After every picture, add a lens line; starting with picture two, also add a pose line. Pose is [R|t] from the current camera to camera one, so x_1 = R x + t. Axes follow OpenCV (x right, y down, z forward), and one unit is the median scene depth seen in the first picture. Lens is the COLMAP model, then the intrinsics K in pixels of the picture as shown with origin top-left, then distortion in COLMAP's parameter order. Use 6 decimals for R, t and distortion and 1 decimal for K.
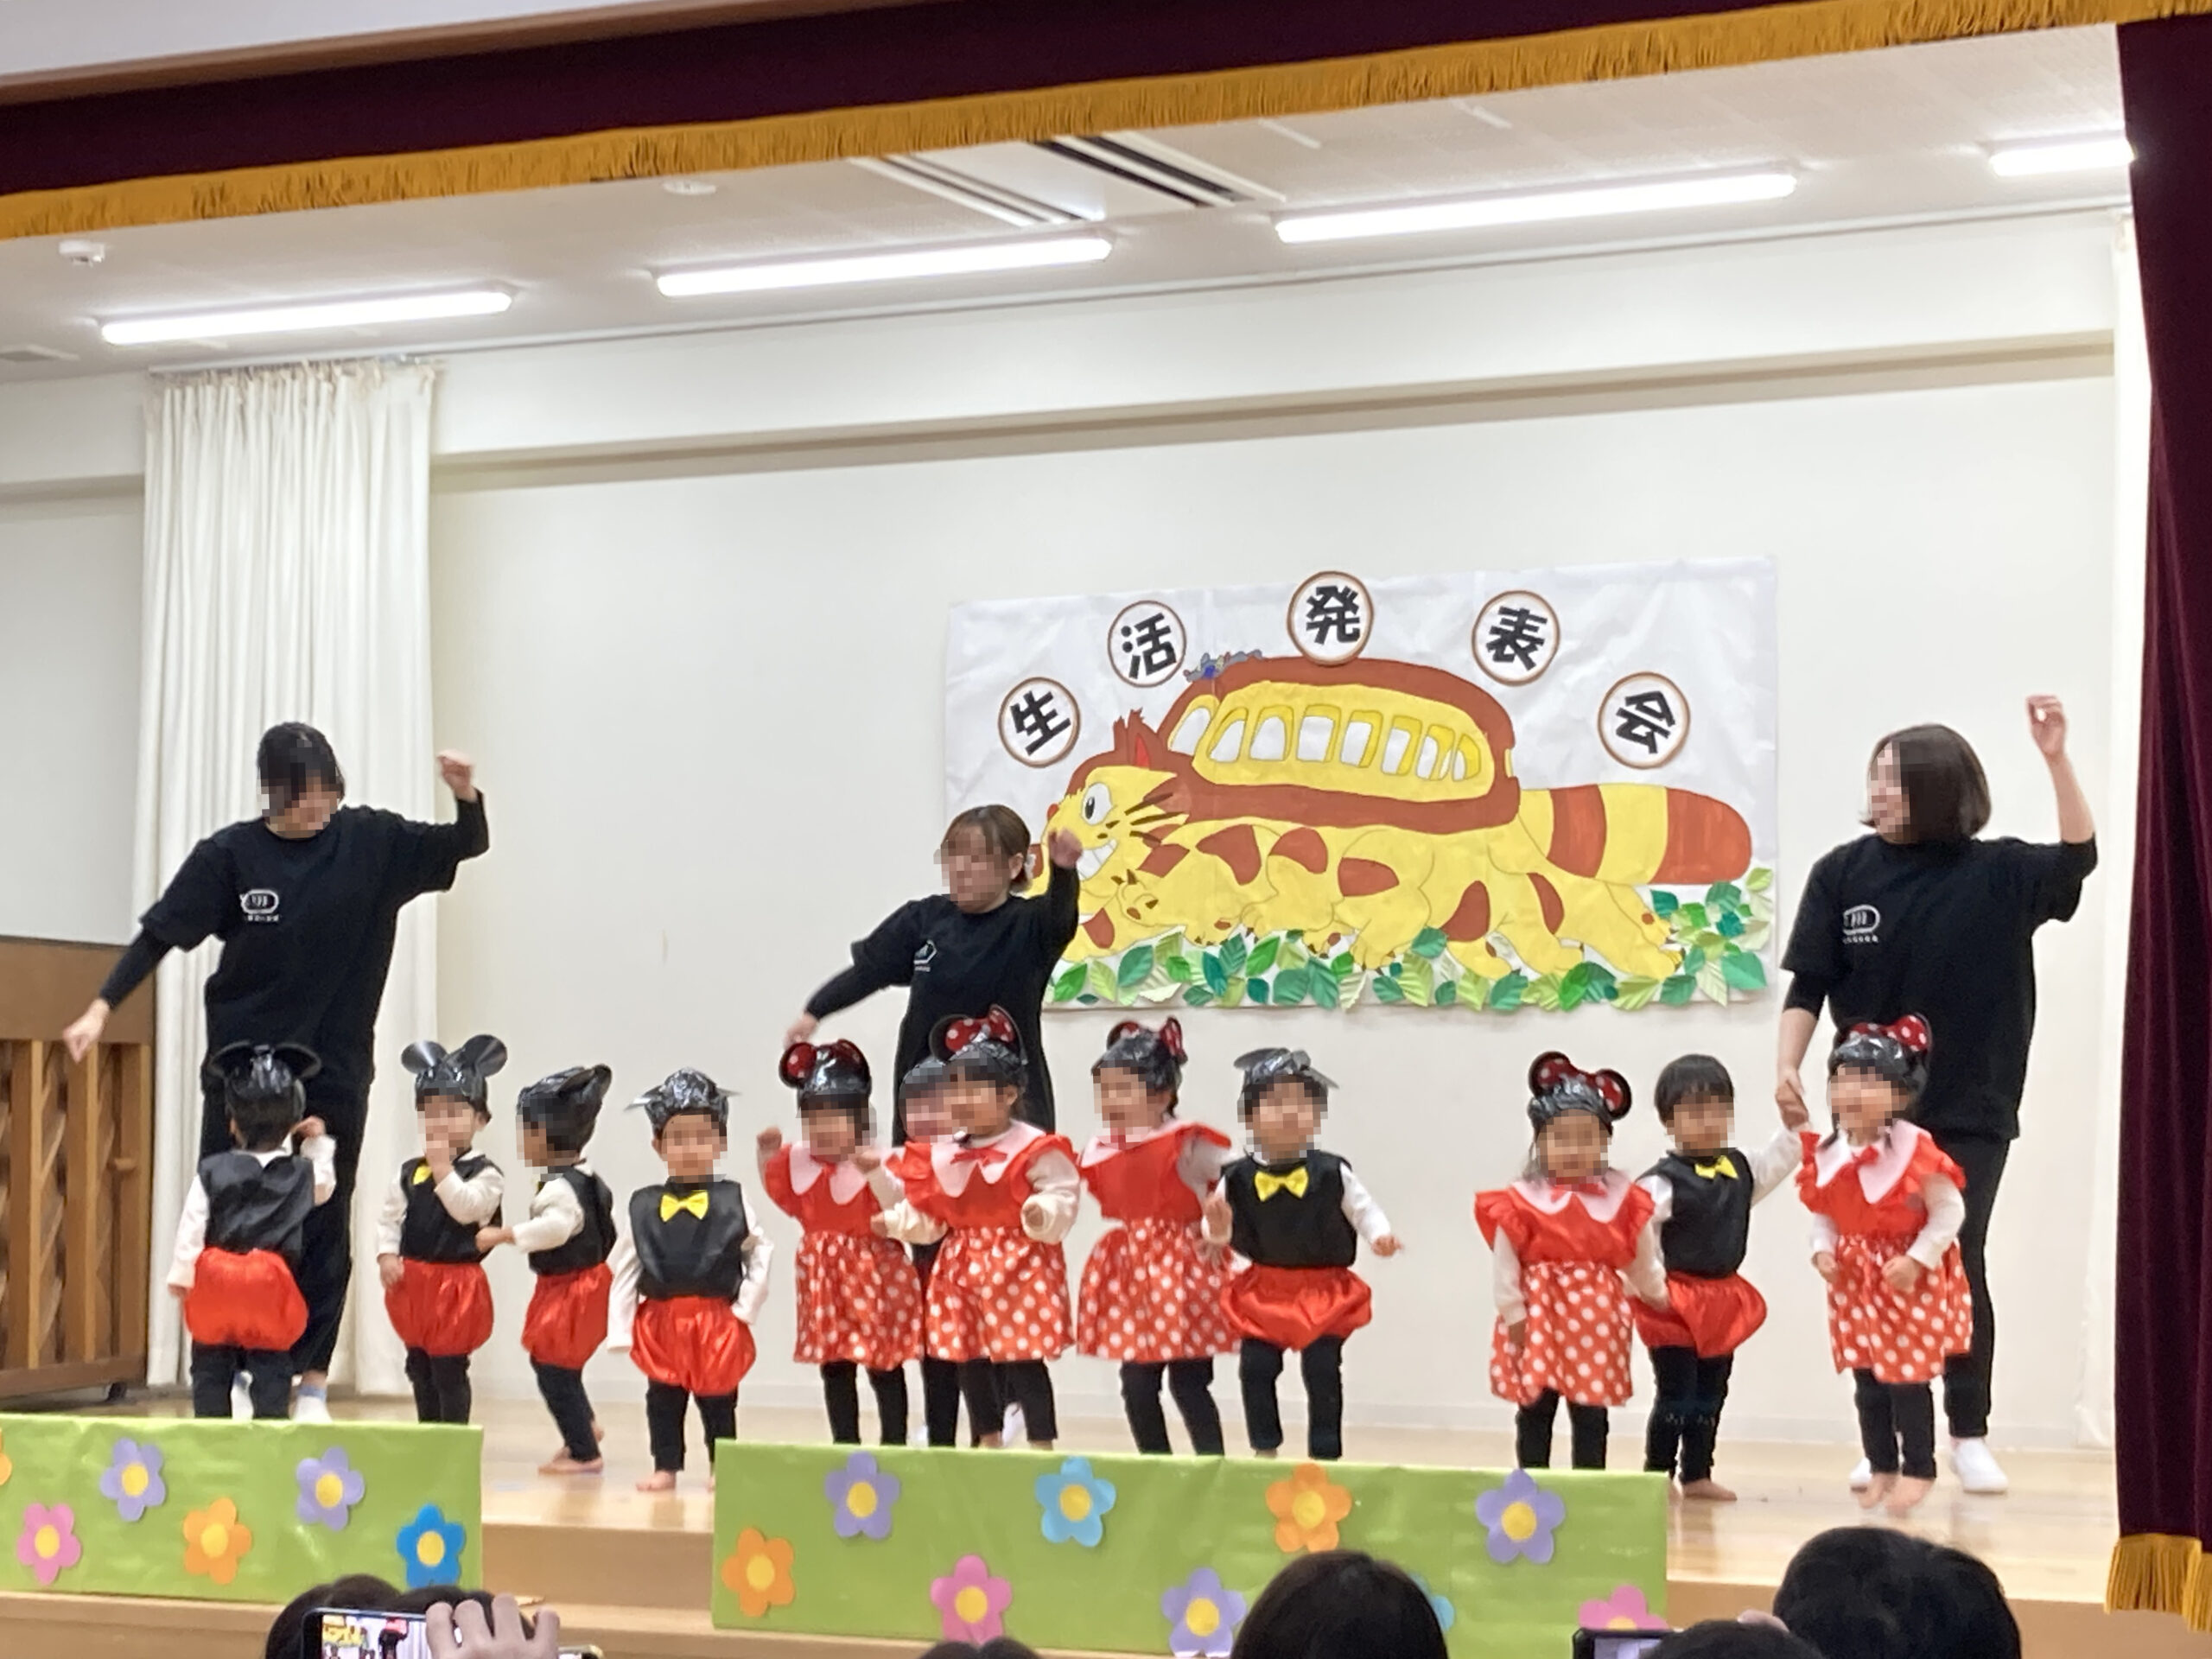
lens RADIAL K [[4727.3, 0, 1024.5], [0, 4727.3, 847.6], [0, 0, 1]] dist [0.174648, 0.000000]
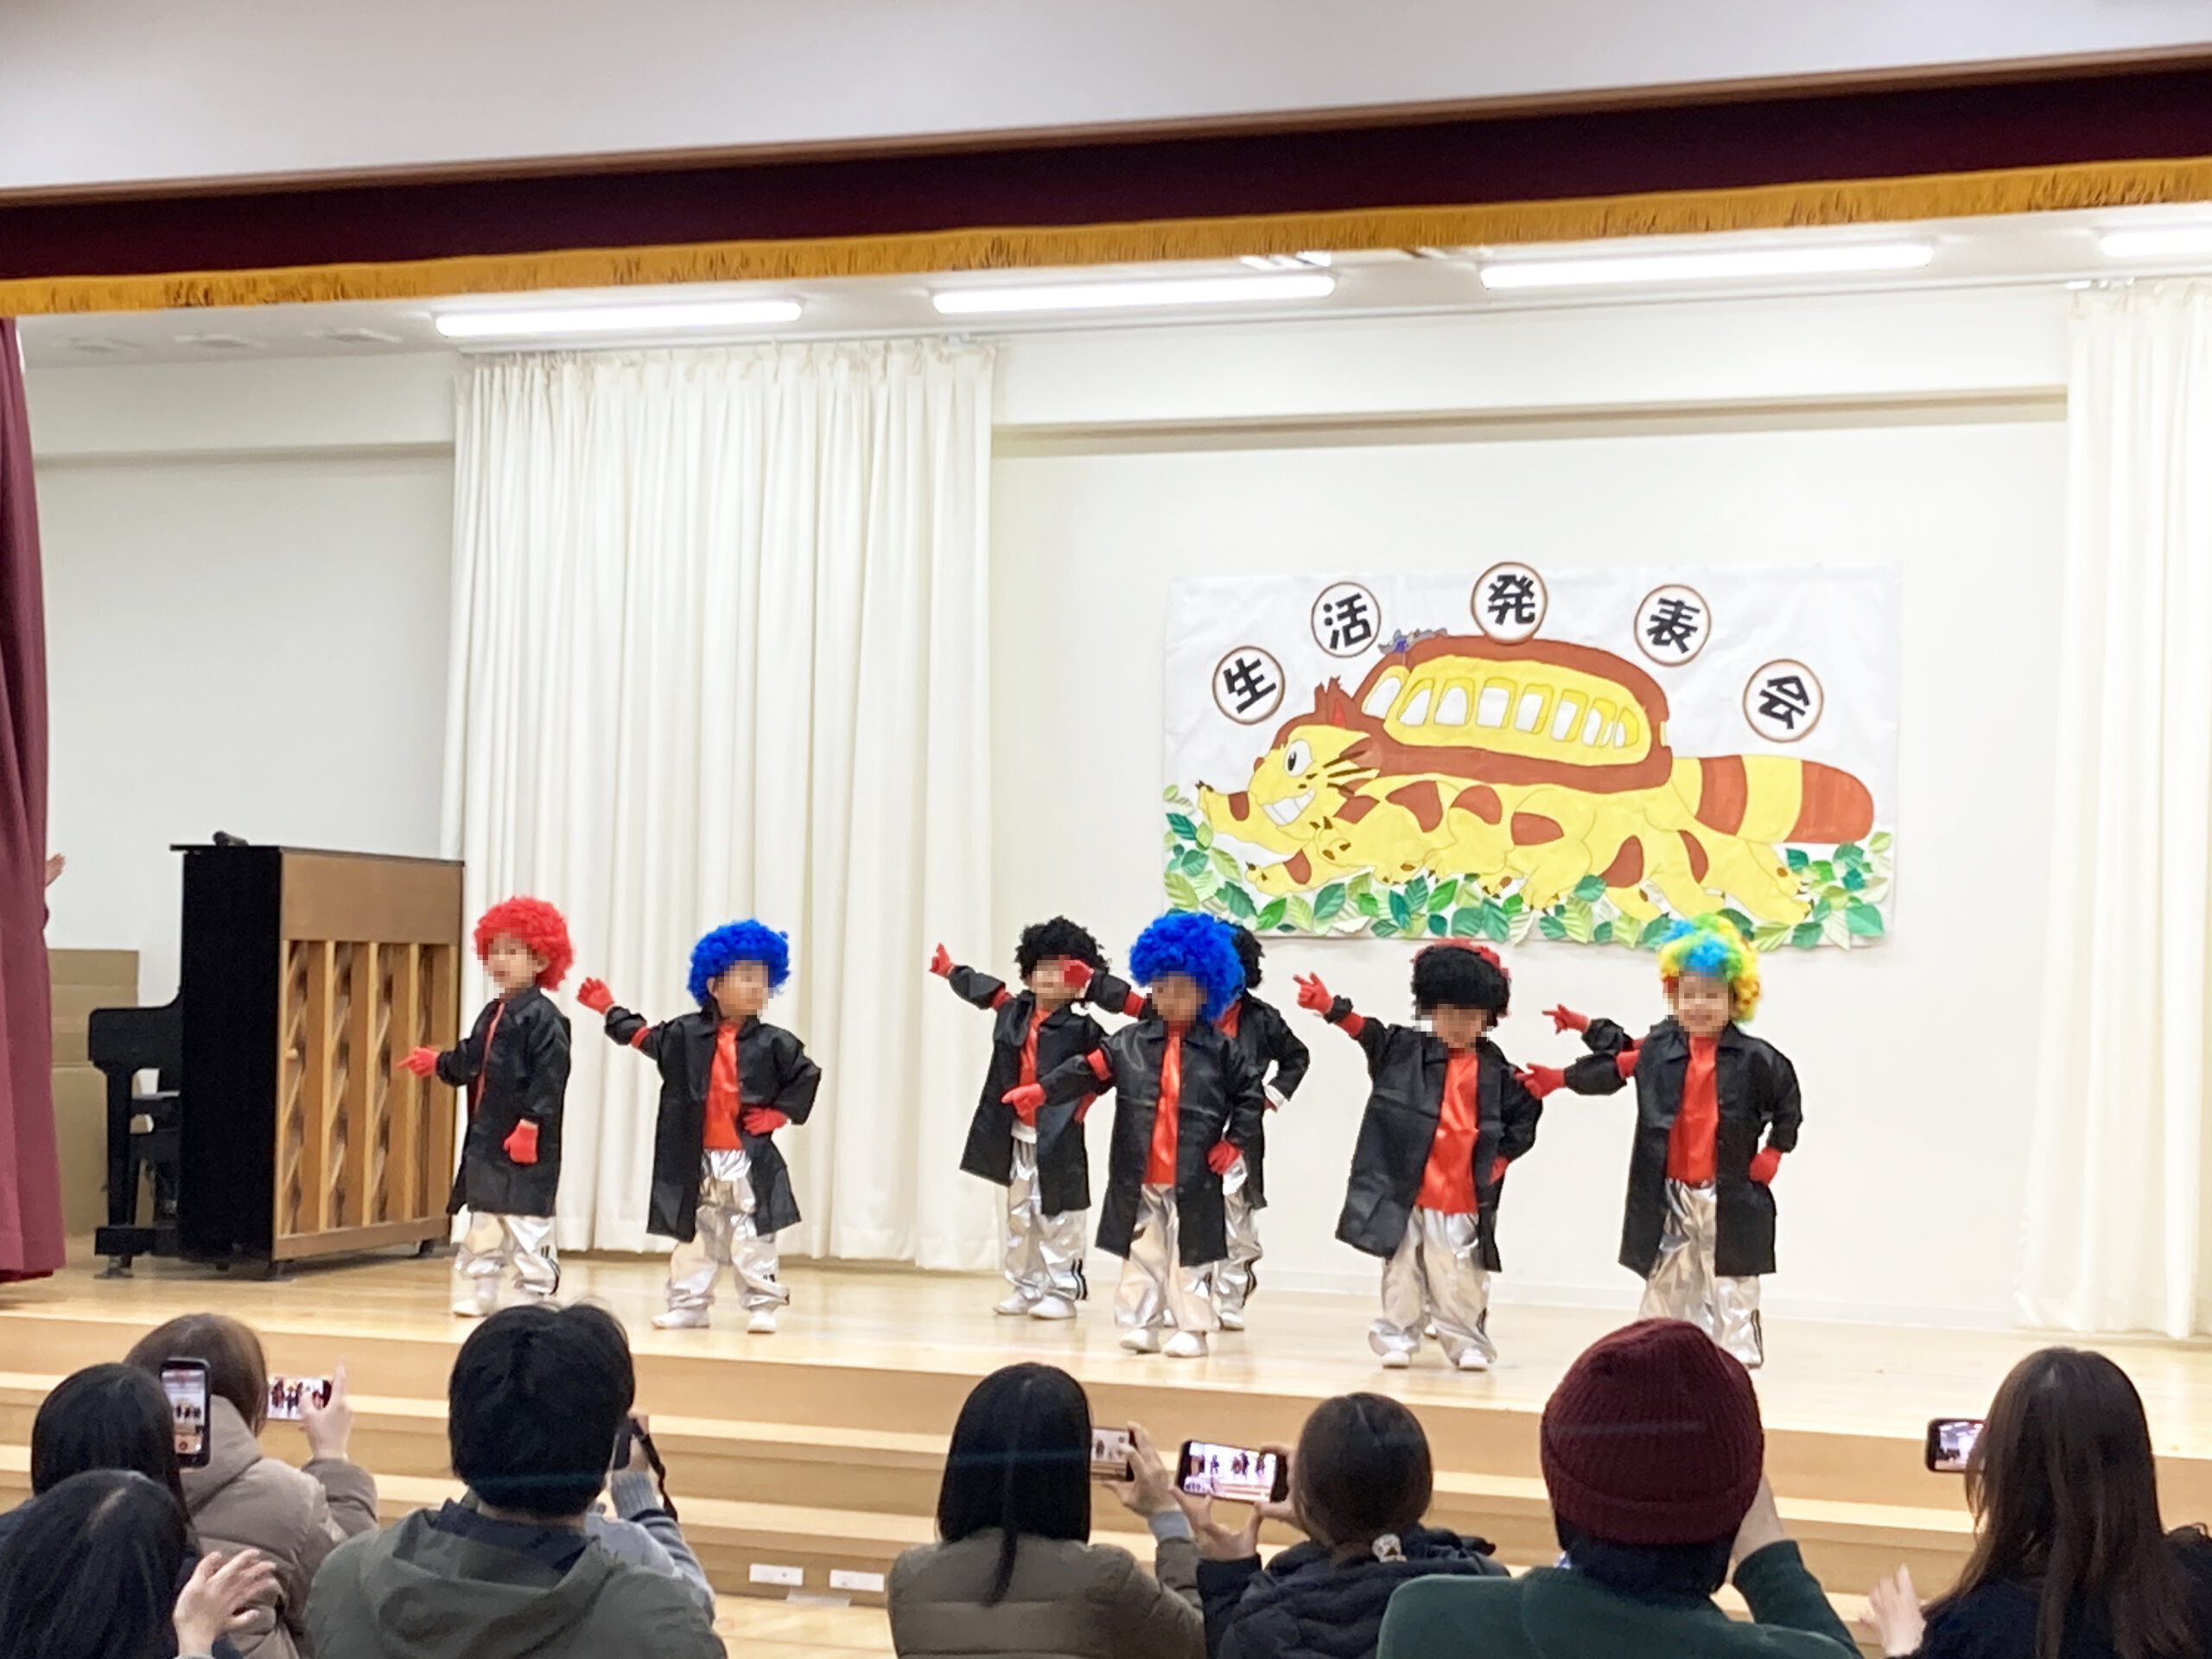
lens RADIAL K [[4844.2, 0, 1042.2], [0, 4844.2, 845.6], [0, 0, 1]] dist [0.209977, 0.000000]
pose [[0.999746, 0.022367, -0.002884, -0.044369], [-0.022279, 0.999375, 0.027450, -0.019574], [0.003496, -0.027379, 0.999619, -0.181476]]
